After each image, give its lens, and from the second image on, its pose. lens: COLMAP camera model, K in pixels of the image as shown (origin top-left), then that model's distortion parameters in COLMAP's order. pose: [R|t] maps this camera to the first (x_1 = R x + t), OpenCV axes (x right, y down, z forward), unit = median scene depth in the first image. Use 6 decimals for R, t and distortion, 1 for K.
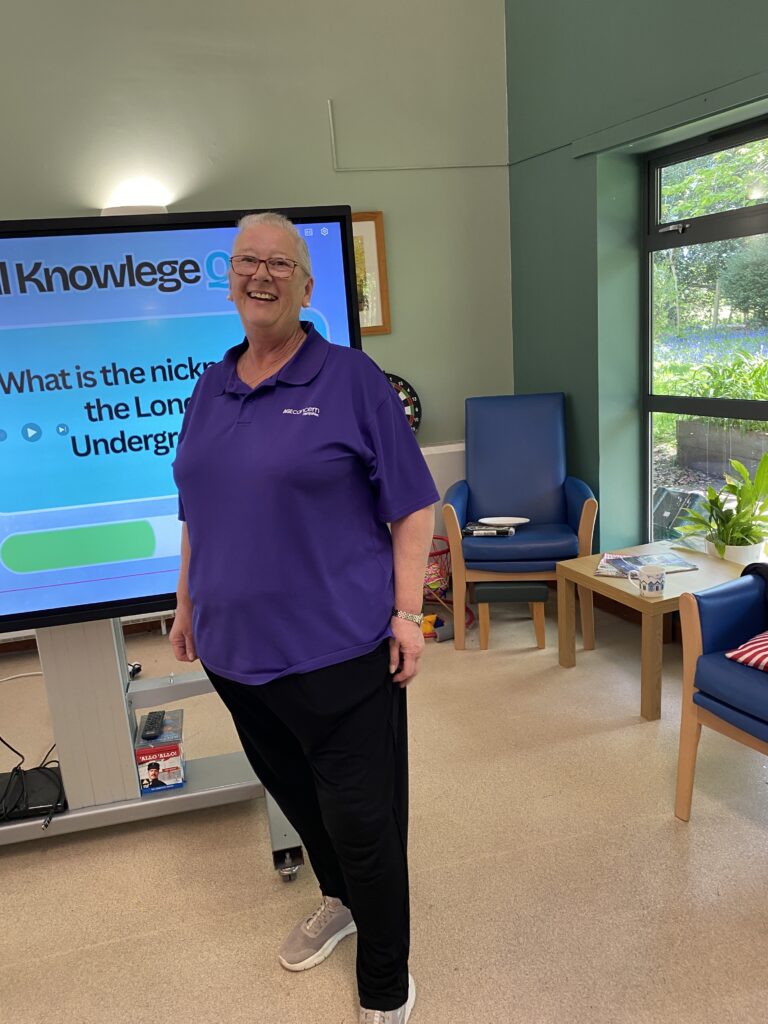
lens RADIAL K [[797.5, 0, 381.7], [0, 797.5, 514.5], [0, 0, 1]] dist [0.007621, 0.003443]
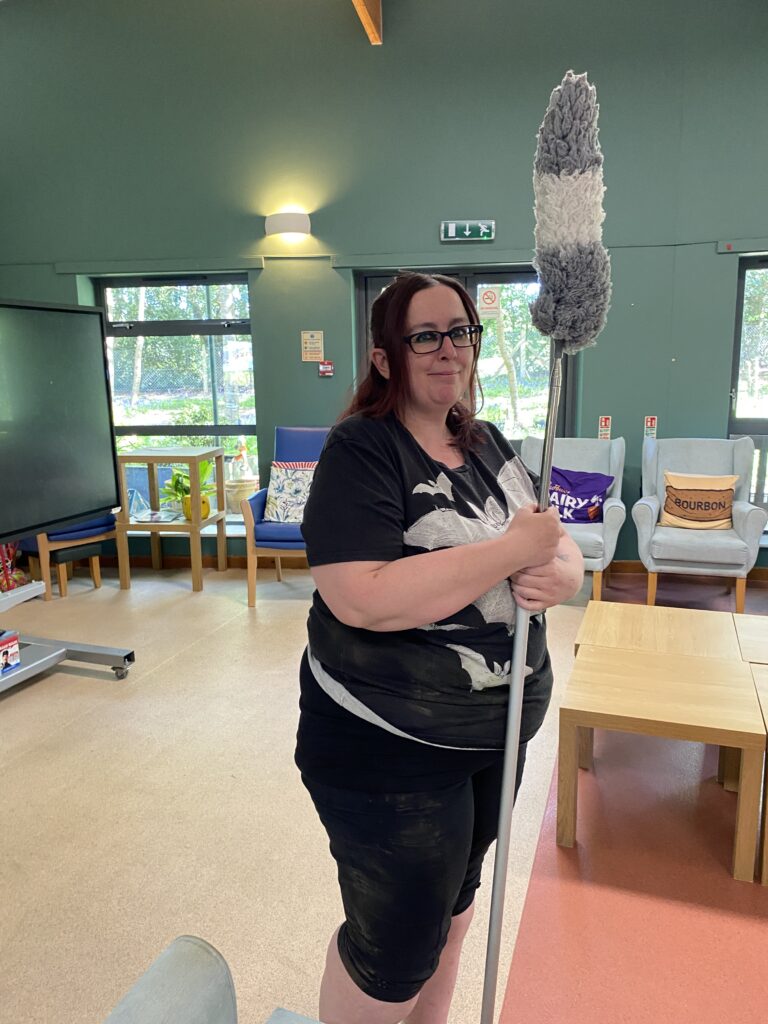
lens RADIAL K [[797.5, 0, 386.0], [0, 797.5, 512.4], [0, 0, 1]] dist [0.007621, 0.003443]
pose [[0.533483, -0.082767, 0.841752, -1.137116], [0.165526, 0.986173, -0.007940, 0.186736], [-0.829456, 0.143568, 0.539807, -0.424446]]
